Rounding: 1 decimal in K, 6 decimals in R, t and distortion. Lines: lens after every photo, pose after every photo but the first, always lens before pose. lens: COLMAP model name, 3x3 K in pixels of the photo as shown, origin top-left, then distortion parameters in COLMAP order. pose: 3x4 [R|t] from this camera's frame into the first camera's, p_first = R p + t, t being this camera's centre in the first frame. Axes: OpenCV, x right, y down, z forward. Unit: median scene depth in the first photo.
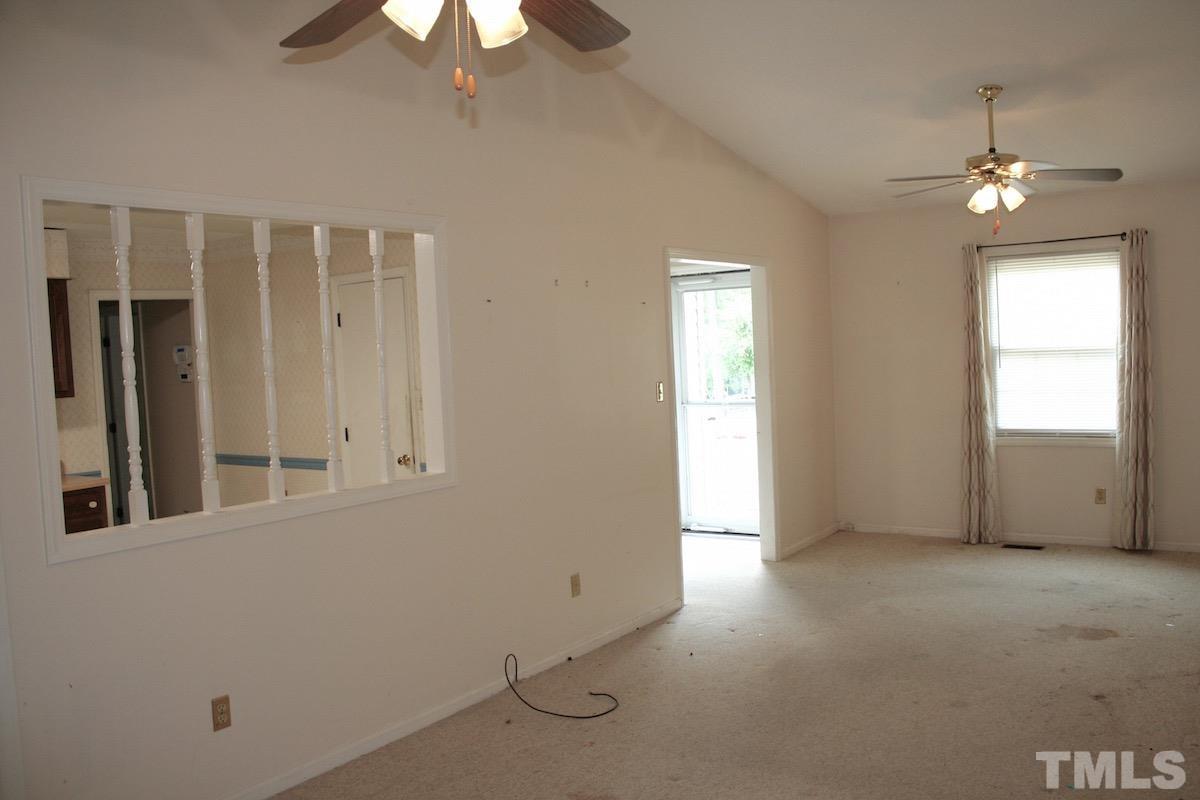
lens RADIAL K [[966.1, 0, 600.0], [0, 966.1, 400.0], [0, 0, 1]] dist [-0.098411, 0.004613]
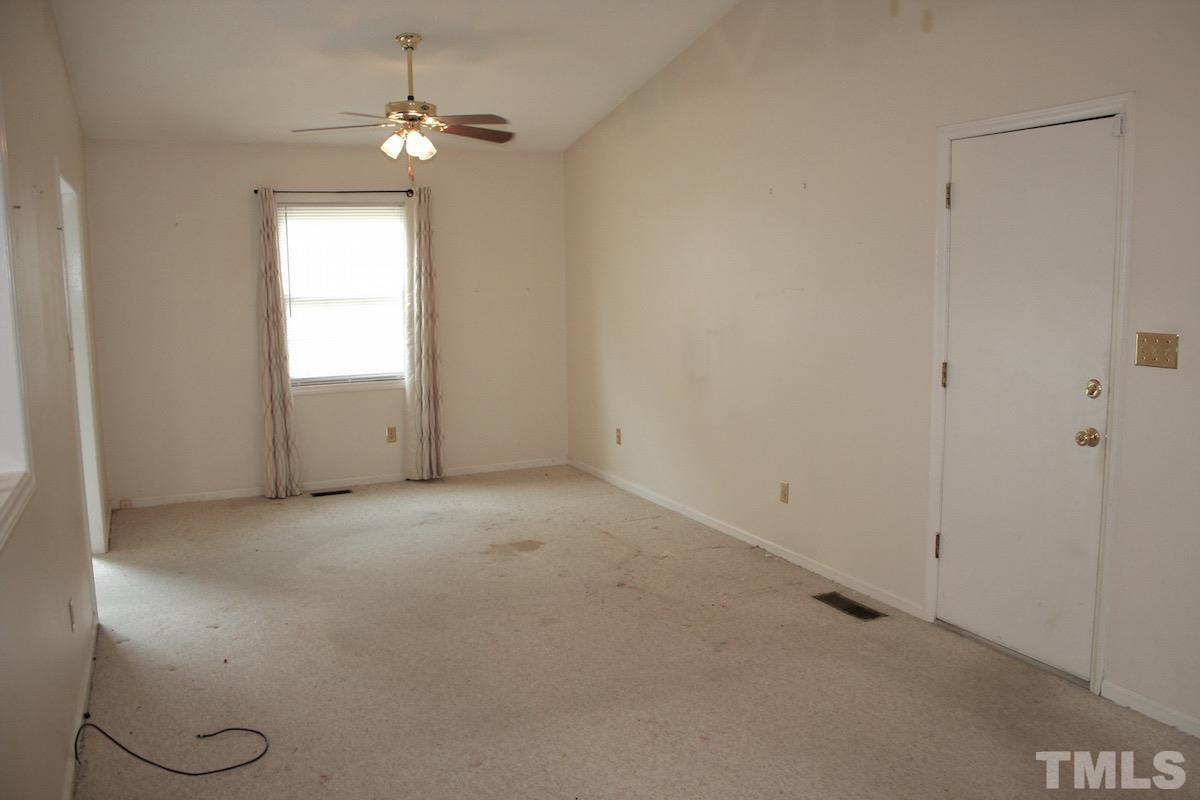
lens RADIAL K [[1002.7, 0, 600.0], [0, 1002.7, 400.0], [0, 0, 1]] dist [-0.163178, 0.002018]
pose [[0.495108, -0.071483, 0.865886, -0.342401], [0.040176, 0.997427, 0.059371, 0.004857], [-0.867902, 0.005393, 0.496706, 0.239688]]
